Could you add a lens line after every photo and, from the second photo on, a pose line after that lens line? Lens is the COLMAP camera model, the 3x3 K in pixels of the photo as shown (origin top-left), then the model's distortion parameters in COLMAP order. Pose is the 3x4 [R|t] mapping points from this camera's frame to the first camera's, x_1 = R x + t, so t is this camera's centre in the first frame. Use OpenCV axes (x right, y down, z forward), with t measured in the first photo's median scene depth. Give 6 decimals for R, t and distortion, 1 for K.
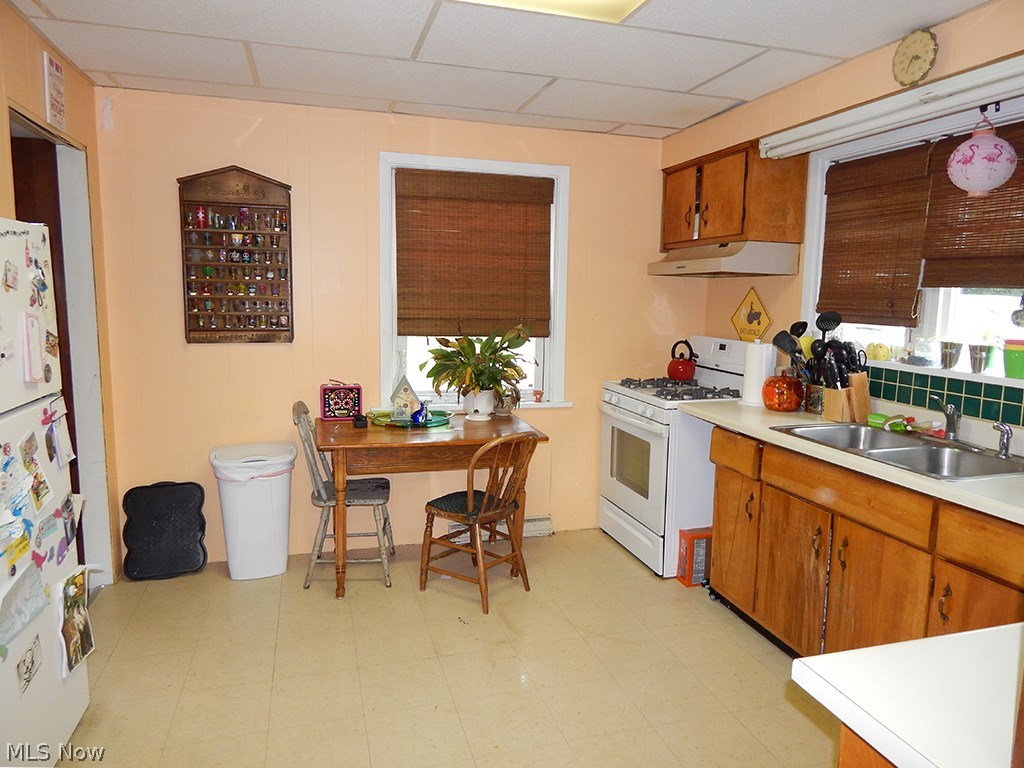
lens RADIAL K [[673.5, 0, 511.8], [0, 673.5, 381.4], [0, 0, 1]] dist [-0.000328, -0.001984]
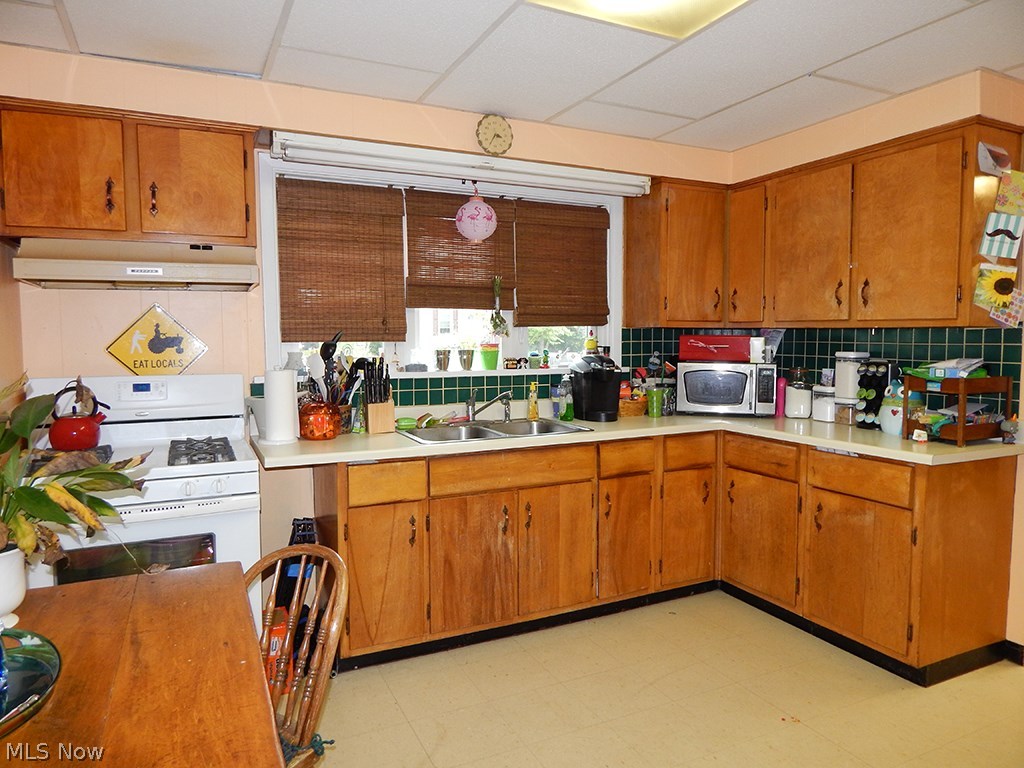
lens RADIAL K [[673.5, 0, 511.8], [0, 673.5, 381.4], [0, 0, 1]] dist [-0.000328, -0.001984]
pose [[-0.155995, -0.090317, 0.983620, -0.654103], [0.131630, 0.985028, 0.111322, -0.125334], [-0.978948, 0.146840, -0.141771, 1.058431]]
